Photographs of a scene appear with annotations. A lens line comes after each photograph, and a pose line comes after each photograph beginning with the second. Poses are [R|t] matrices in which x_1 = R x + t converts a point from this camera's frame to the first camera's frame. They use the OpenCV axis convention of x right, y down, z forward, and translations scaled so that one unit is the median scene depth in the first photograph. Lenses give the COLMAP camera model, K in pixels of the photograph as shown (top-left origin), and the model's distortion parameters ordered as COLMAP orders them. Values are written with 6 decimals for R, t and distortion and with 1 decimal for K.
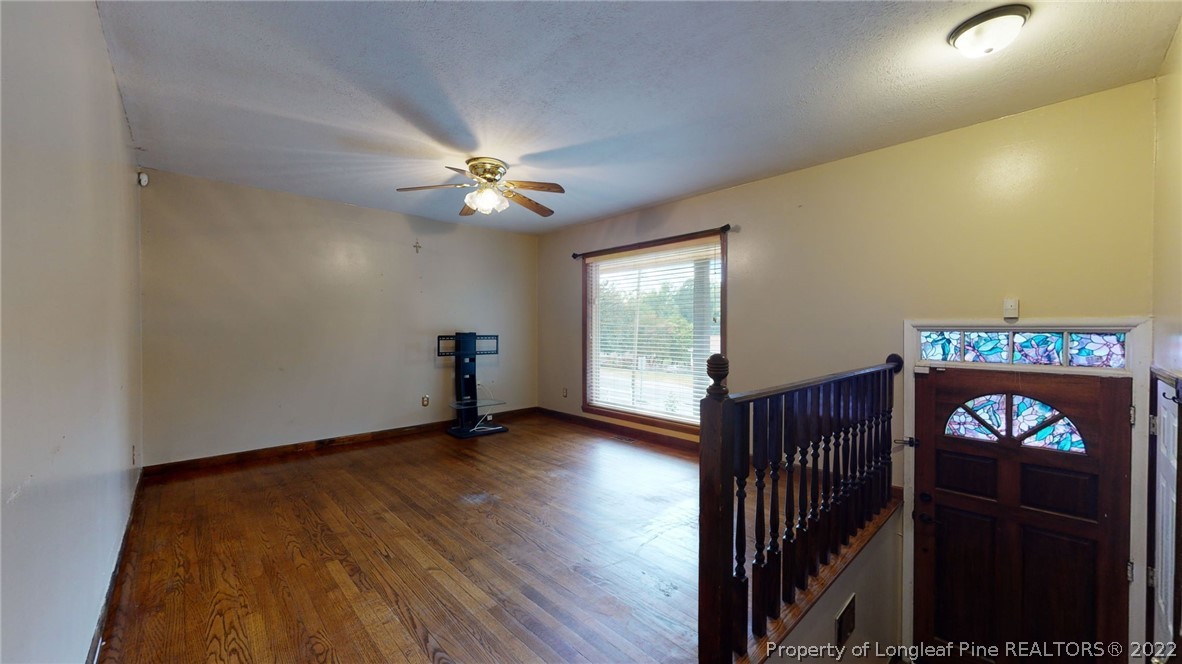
lens RADIAL K [[436.0, 0, 592.4], [0, 436.0, 334.1], [0, 0, 1]] dist [0.002290, 0.000319]
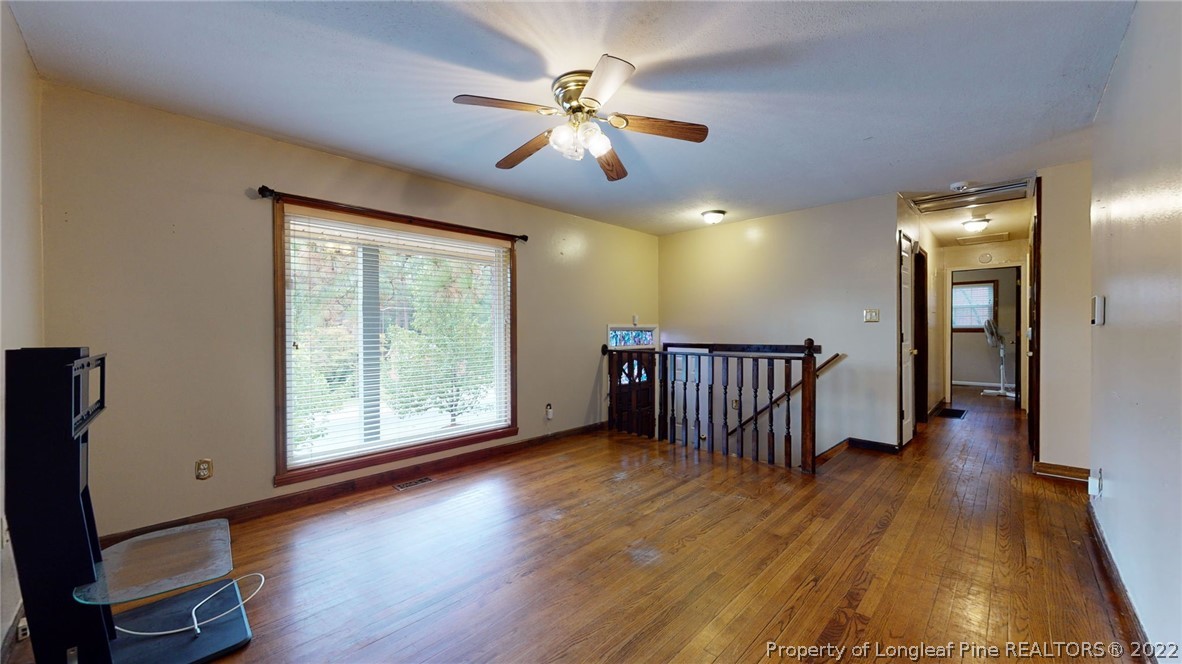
lens RADIAL K [[436.0, 0, 590.1], [0, 436.0, 333.3], [0, 0, 1]] dist [0.002290, 0.000319]
pose [[-0.041616, -0.008431, 0.999098, -1.167669], [0.019178, 0.999773, 0.009235, -0.016678], [-0.998950, 0.019545, -0.041445, 1.291622]]
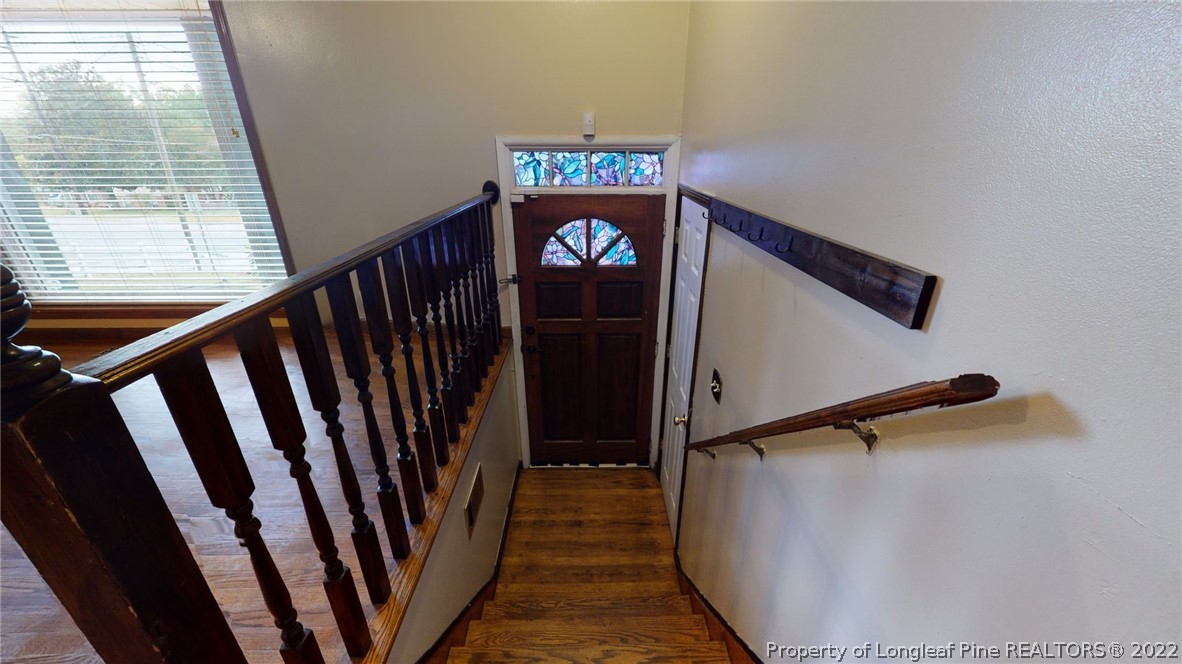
lens RADIAL K [[436.0, 0, 589.3], [0, 436.0, 335.3], [0, 0, 1]] dist [0.002290, 0.000319]
pose [[0.685895, -0.290731, 0.667101, 0.200222], [0.012388, 0.921257, 0.388758, -0.005467], [-0.727595, -0.258383, 0.635487, 0.284089]]
